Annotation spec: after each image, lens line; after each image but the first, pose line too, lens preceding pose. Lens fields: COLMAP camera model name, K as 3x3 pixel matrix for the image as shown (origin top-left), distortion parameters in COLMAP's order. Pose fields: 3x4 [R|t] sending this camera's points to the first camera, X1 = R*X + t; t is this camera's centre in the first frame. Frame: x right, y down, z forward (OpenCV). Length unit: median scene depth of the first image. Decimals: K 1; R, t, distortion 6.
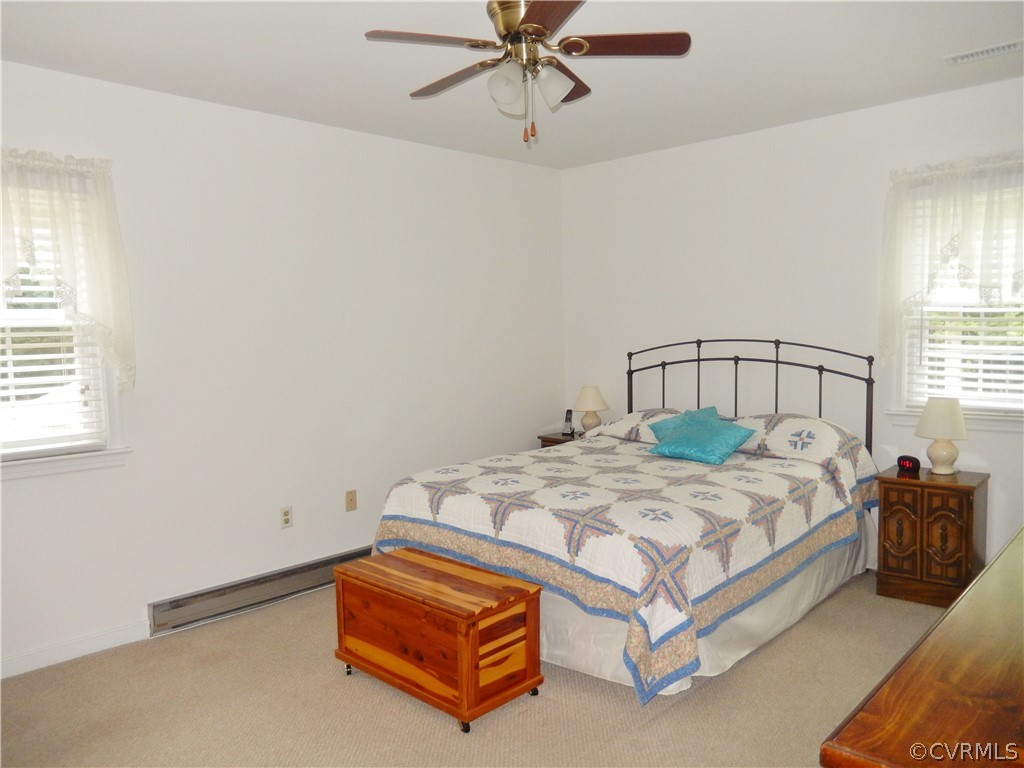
lens RADIAL K [[766.9, 0, 514.0], [0, 766.9, 384.6], [0, 0, 1]] dist [-0.014755, -0.003792]
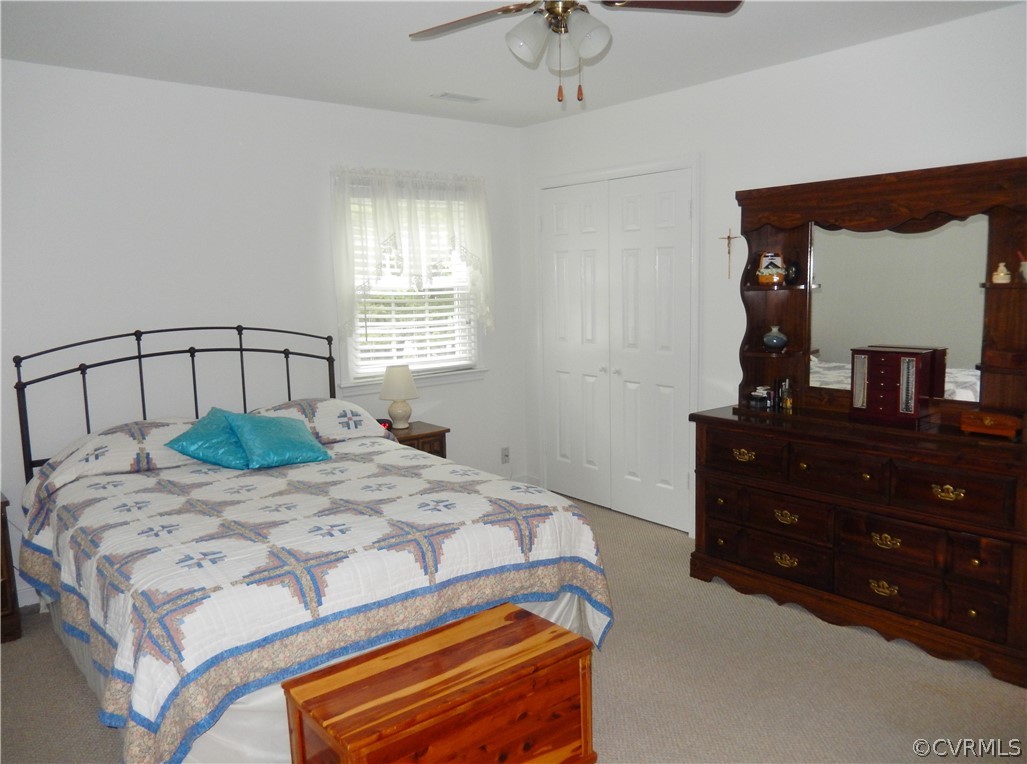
lens RADIAL K [[769.1, 0, 516.1], [0, 769.1, 381.8], [0, 0, 1]] dist [-0.014755, -0.003792]
pose [[0.116393, -0.108493, 0.987260, -0.579889], [0.096475, 0.990550, 0.097480, -0.054037], [-0.988507, 0.083900, 0.125760, 0.612551]]
